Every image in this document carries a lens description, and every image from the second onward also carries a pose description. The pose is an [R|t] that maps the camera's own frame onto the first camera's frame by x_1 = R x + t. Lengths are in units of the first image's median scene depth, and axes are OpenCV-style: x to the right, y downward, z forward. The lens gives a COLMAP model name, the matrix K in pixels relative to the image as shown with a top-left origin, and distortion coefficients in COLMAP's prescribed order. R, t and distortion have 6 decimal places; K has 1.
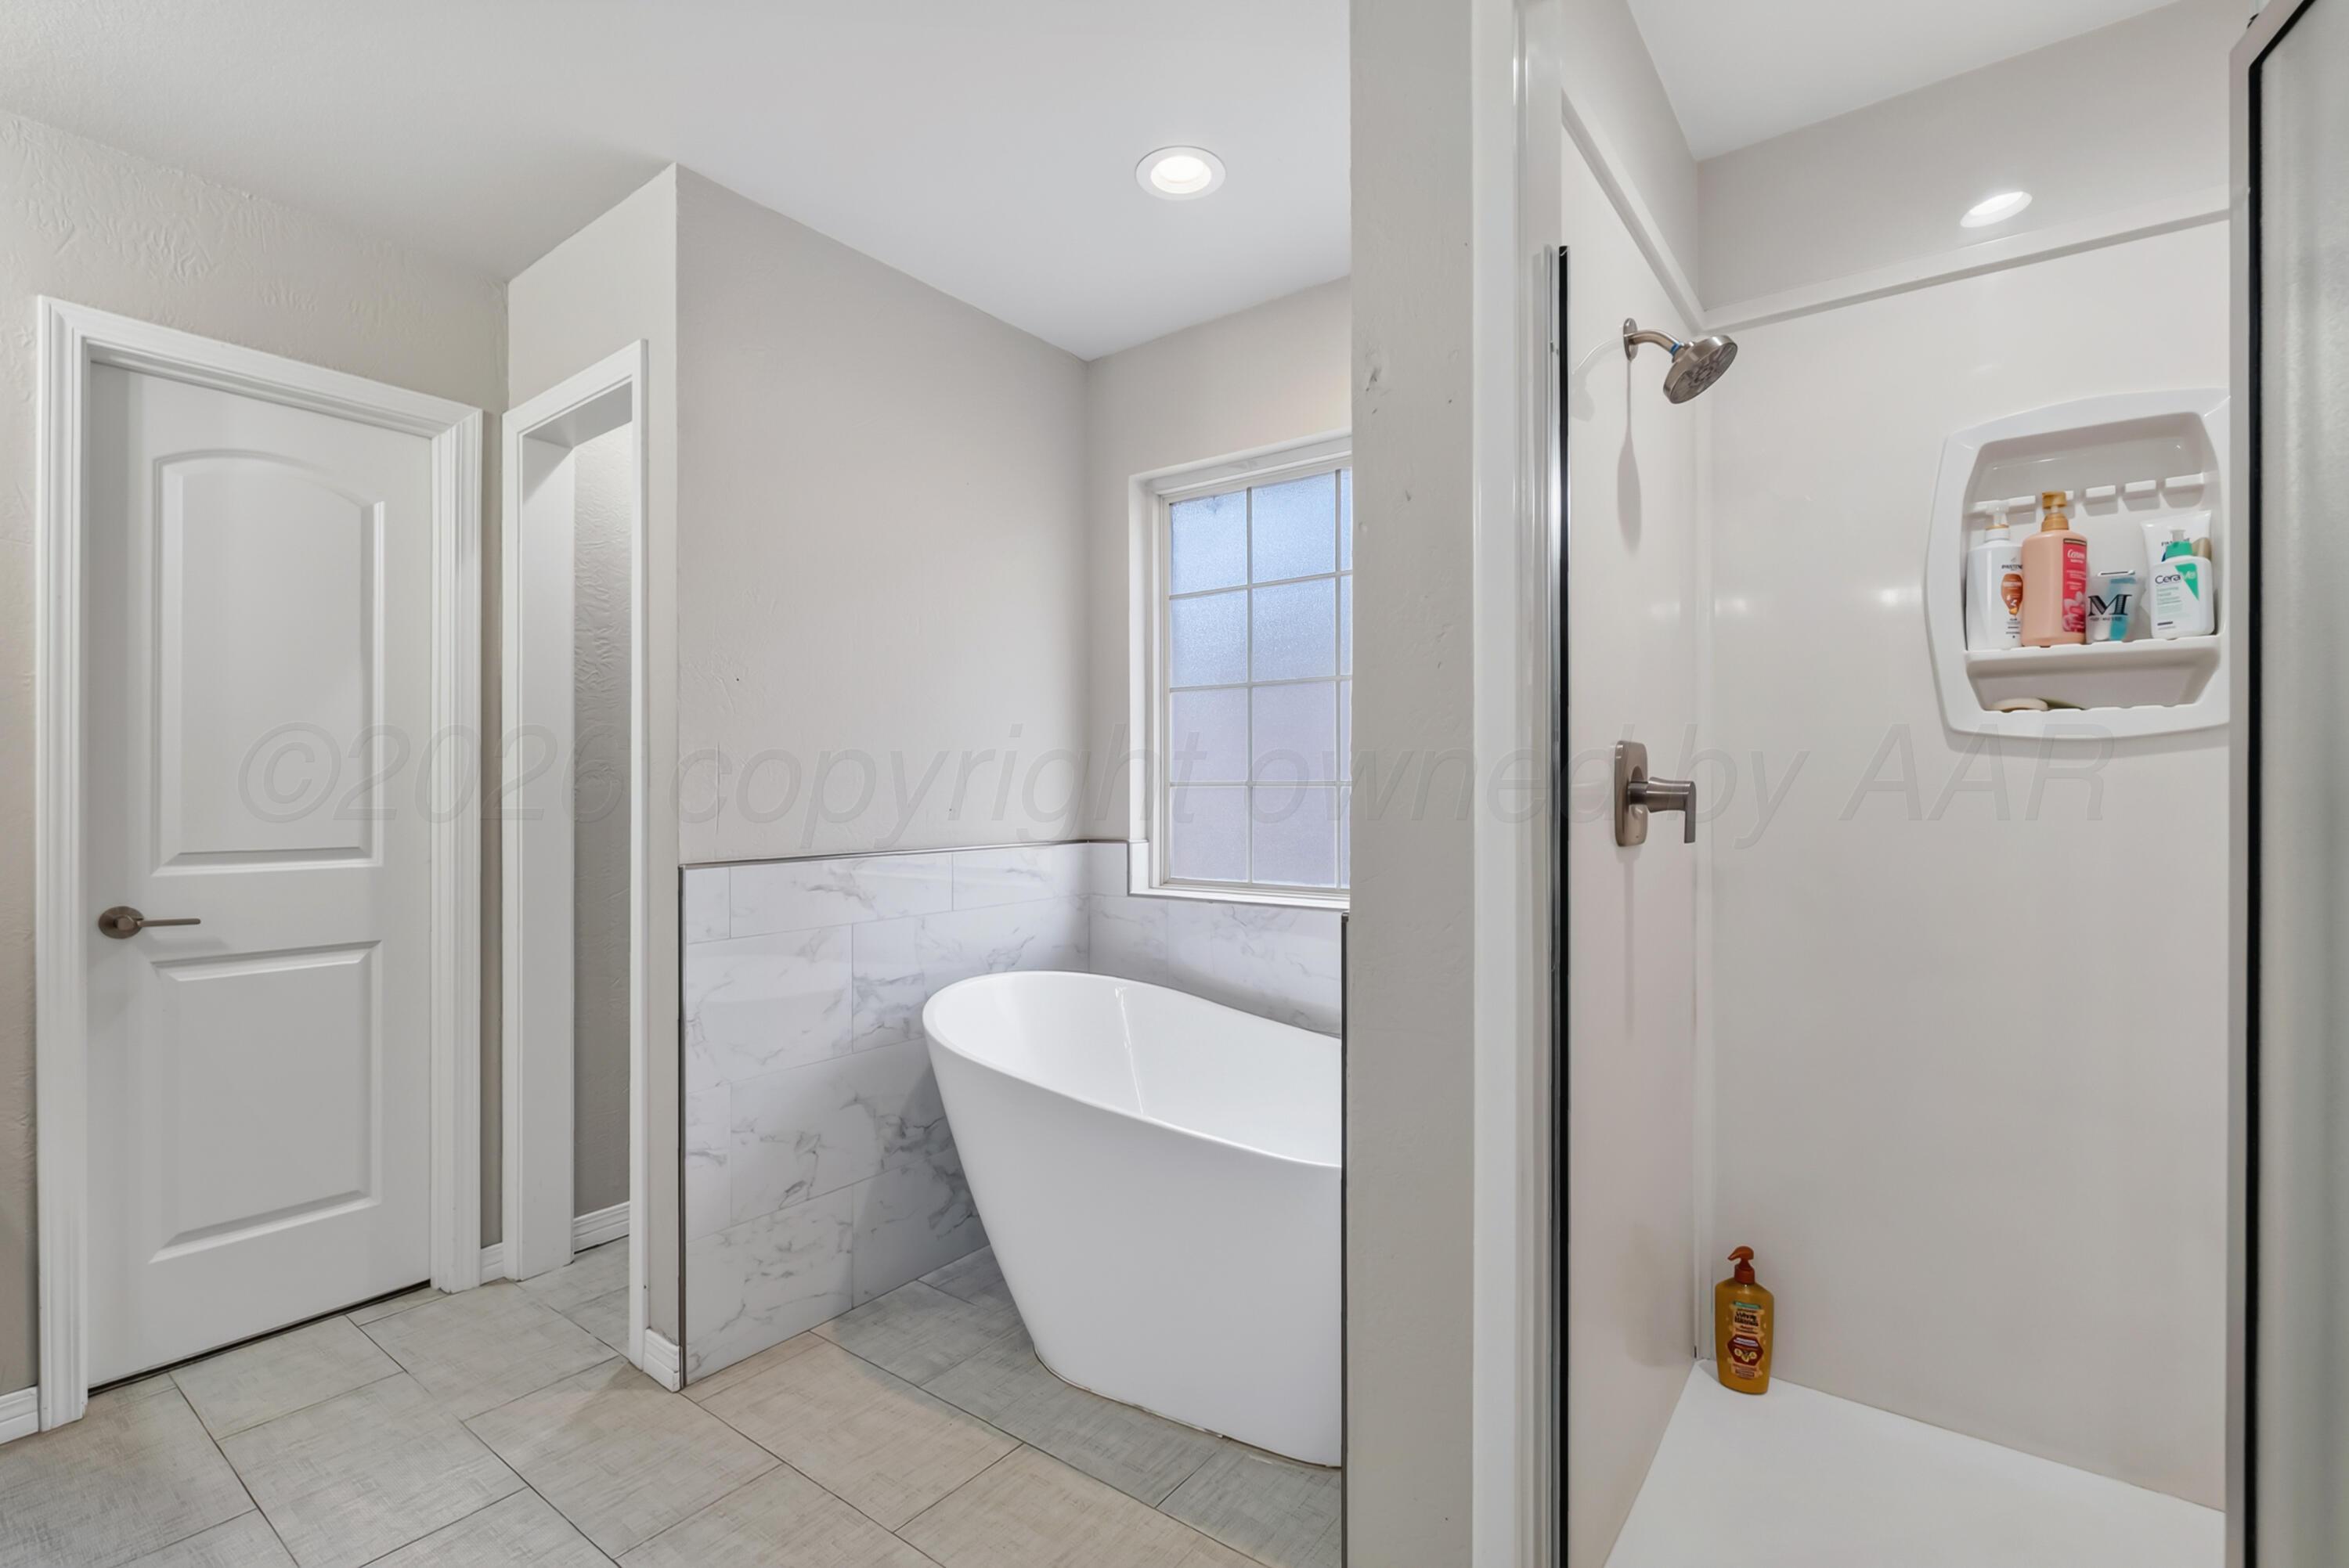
lens RADIAL K [[1054.4, 0, 1174.5], [0, 1054.4, 784.0], [0, 0, 1]] dist [-0.001083, 0.000395]
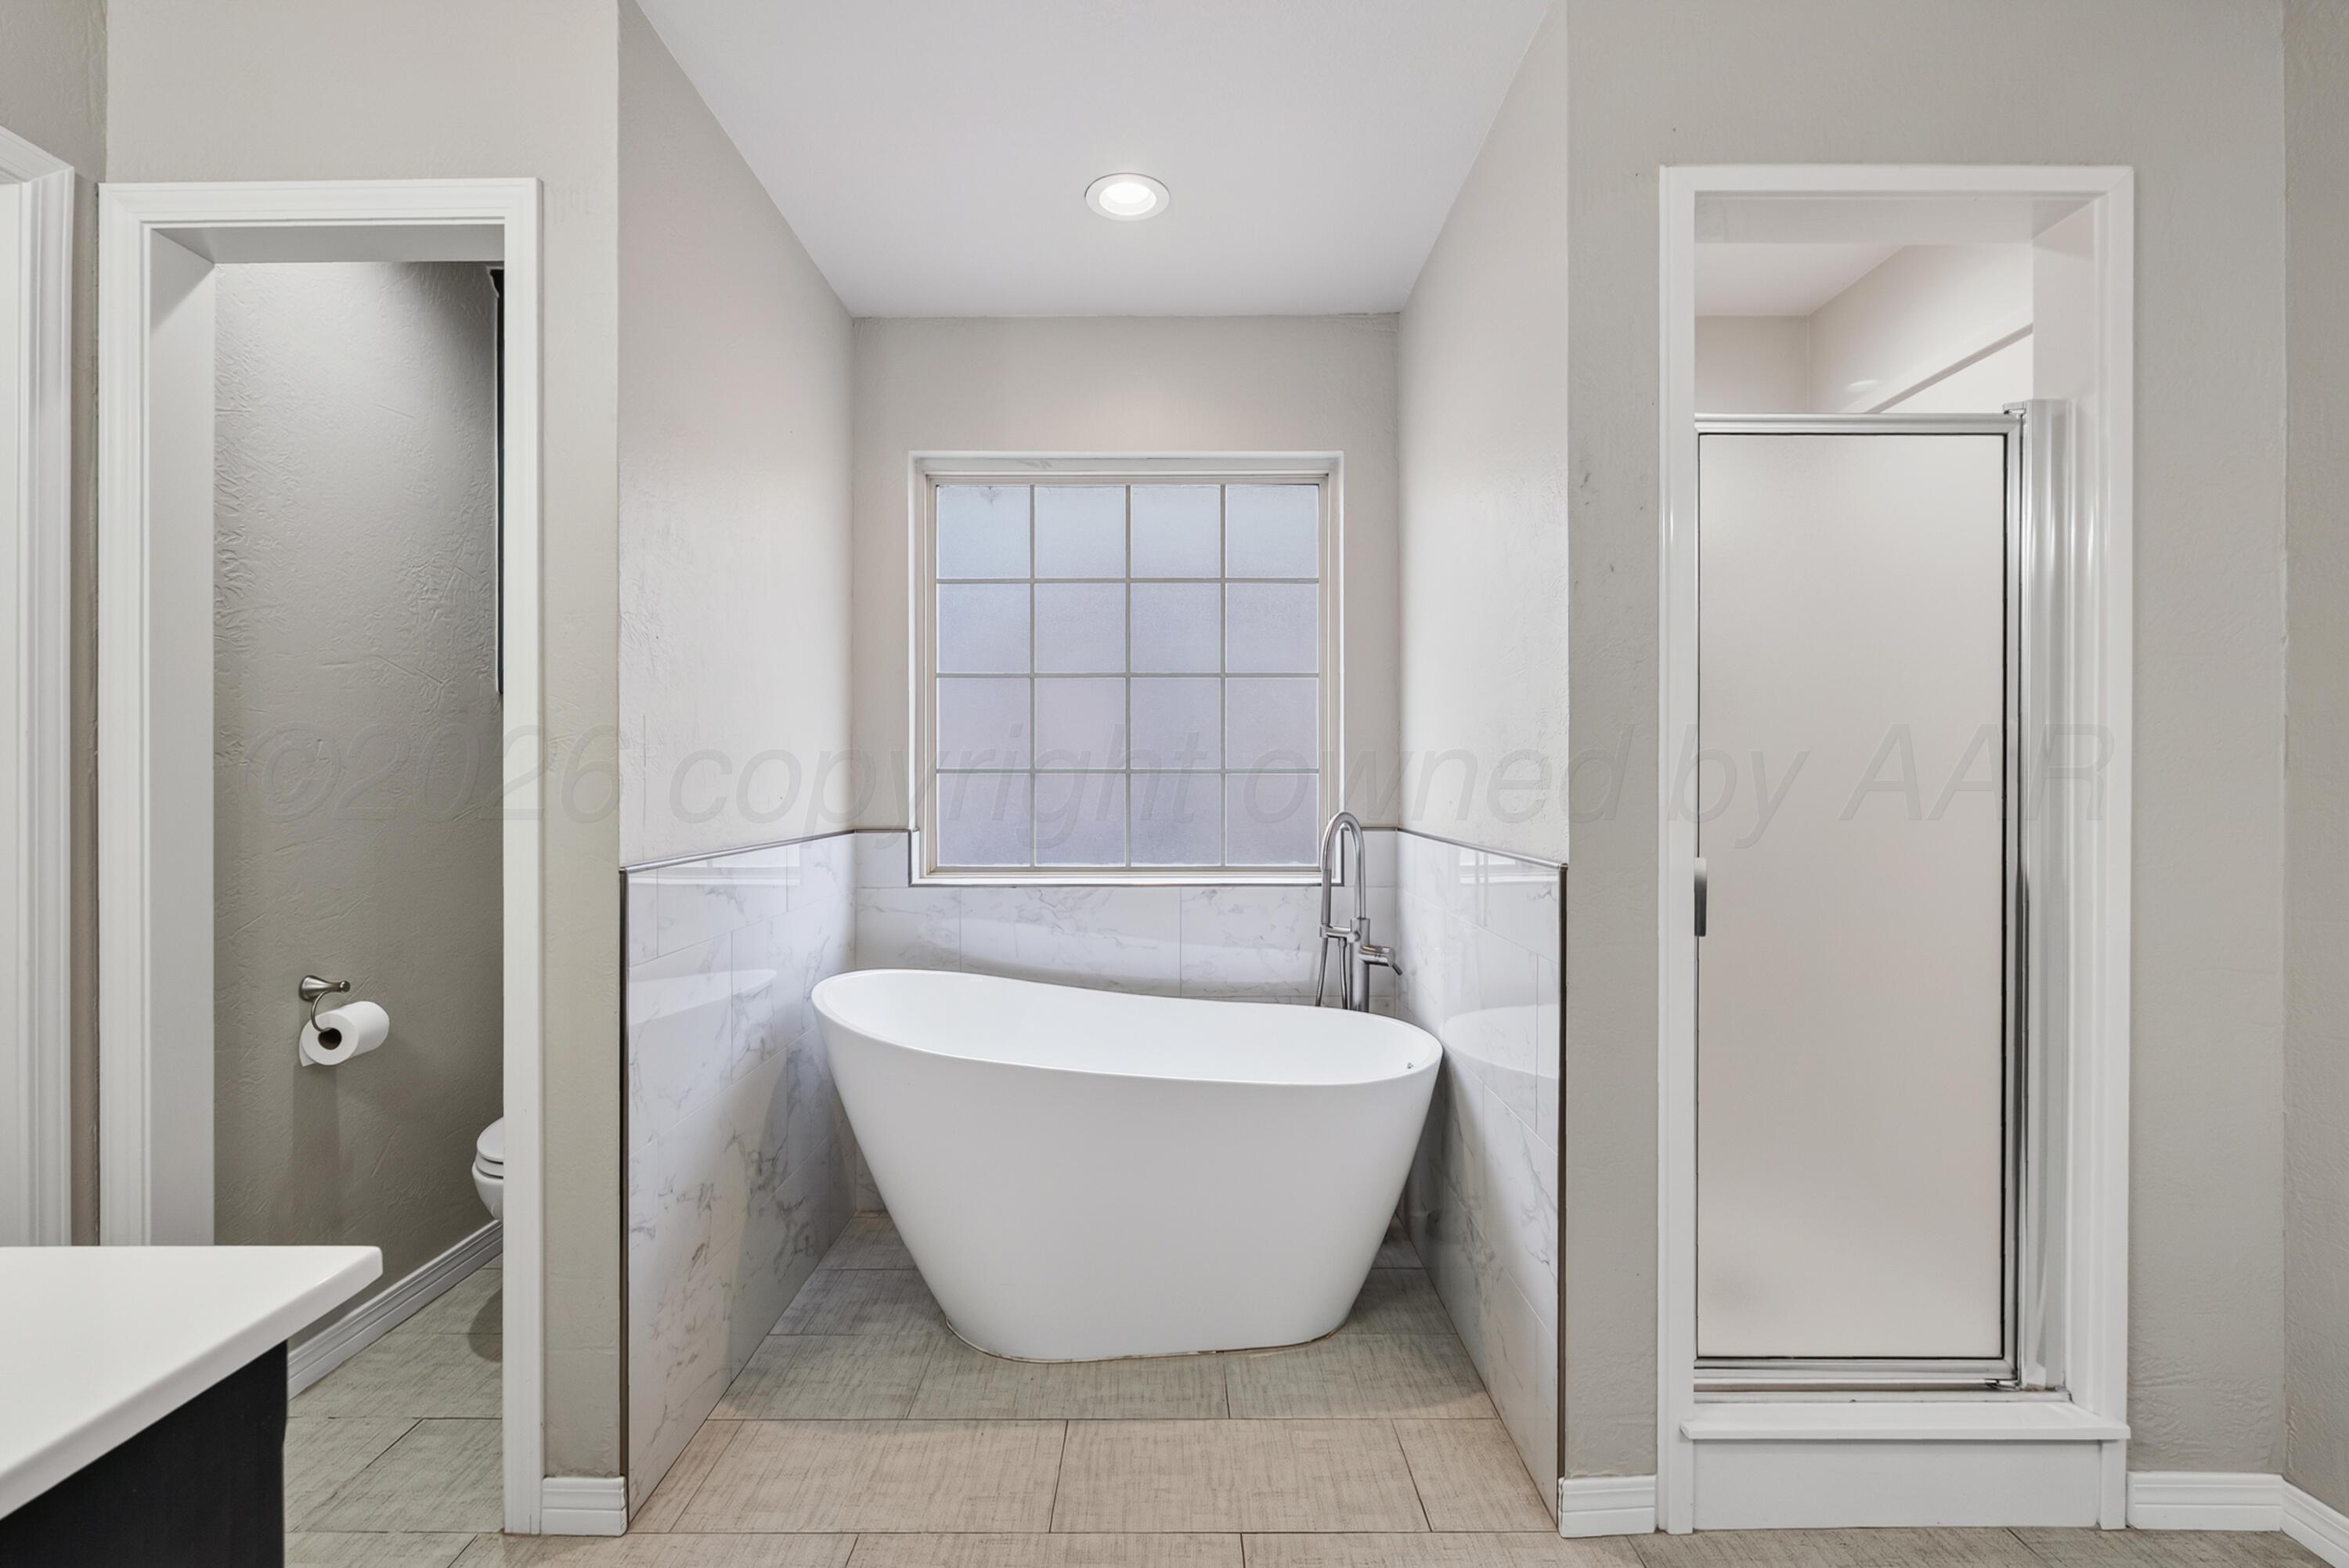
lens RADIAL K [[1054.4, 0, 1174.5], [0, 1054.4, 784.0], [0, 0, 1]] dist [-0.001083, 0.000395]
pose [[0.801828, -0.001279, 0.597553, -0.542053], [-0.002809, 0.999979, 0.005910, 0.007115], [-0.597548, -0.006417, 0.801807, 0.107818]]
